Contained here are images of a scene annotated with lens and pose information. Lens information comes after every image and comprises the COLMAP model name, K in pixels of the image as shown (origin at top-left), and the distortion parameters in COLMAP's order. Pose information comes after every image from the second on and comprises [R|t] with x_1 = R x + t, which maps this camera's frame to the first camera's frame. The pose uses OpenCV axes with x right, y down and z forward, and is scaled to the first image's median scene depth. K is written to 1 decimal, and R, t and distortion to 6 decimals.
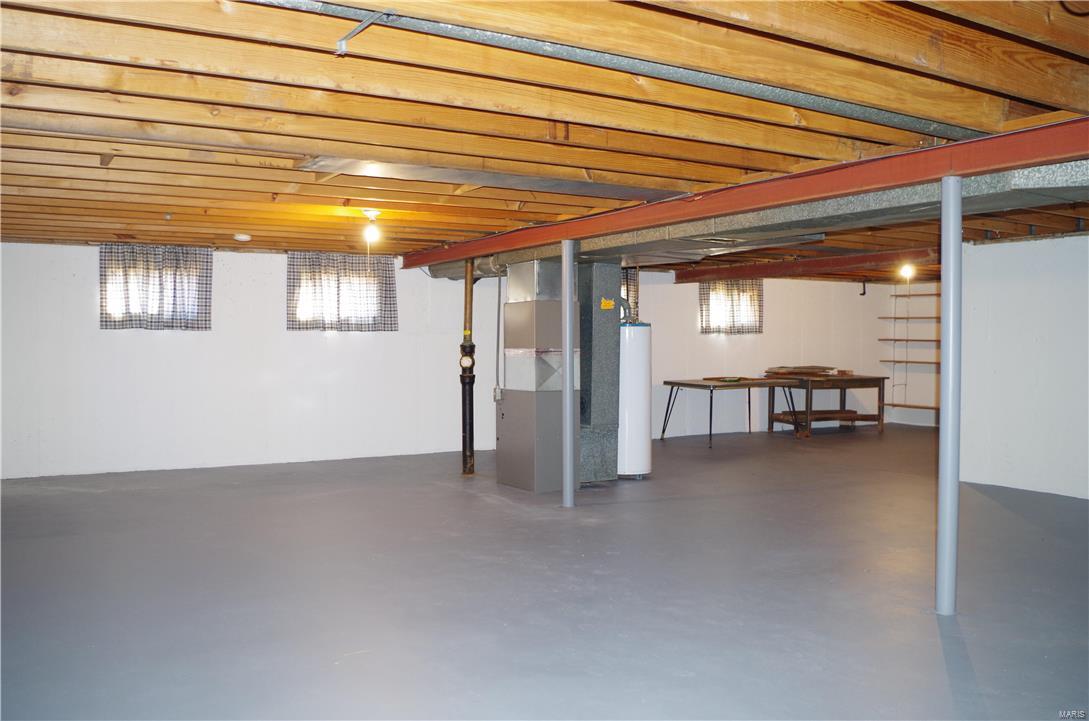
lens RADIAL K [[919.3, 0, 544.5], [0, 919.3, 360.5], [0, 0, 1]] dist [-0.074631, -0.002020]
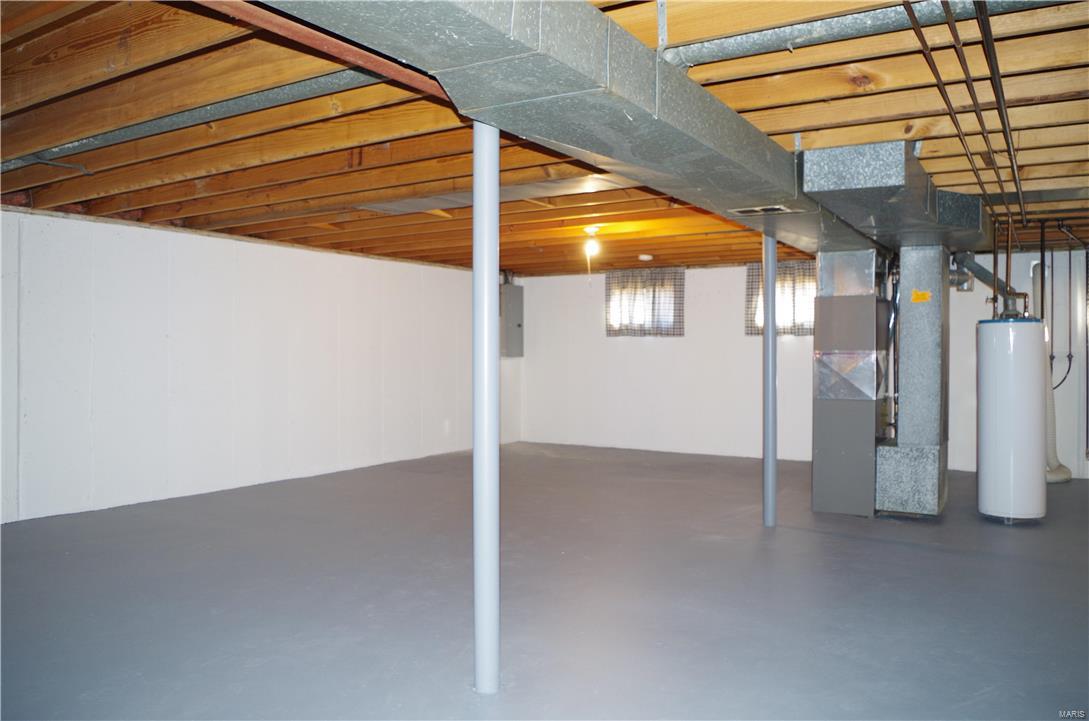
lens RADIAL K [[839.5, 0, 545.4], [0, 839.5, 352.0], [0, 0, 1]] dist [-0.091461, 0.045075]
pose [[0.464832, -0.001790, -0.885397, 0.535789], [-0.019724, 0.999729, -0.012376, 0.003677], [0.885179, 0.023216, 0.464670, 0.356085]]
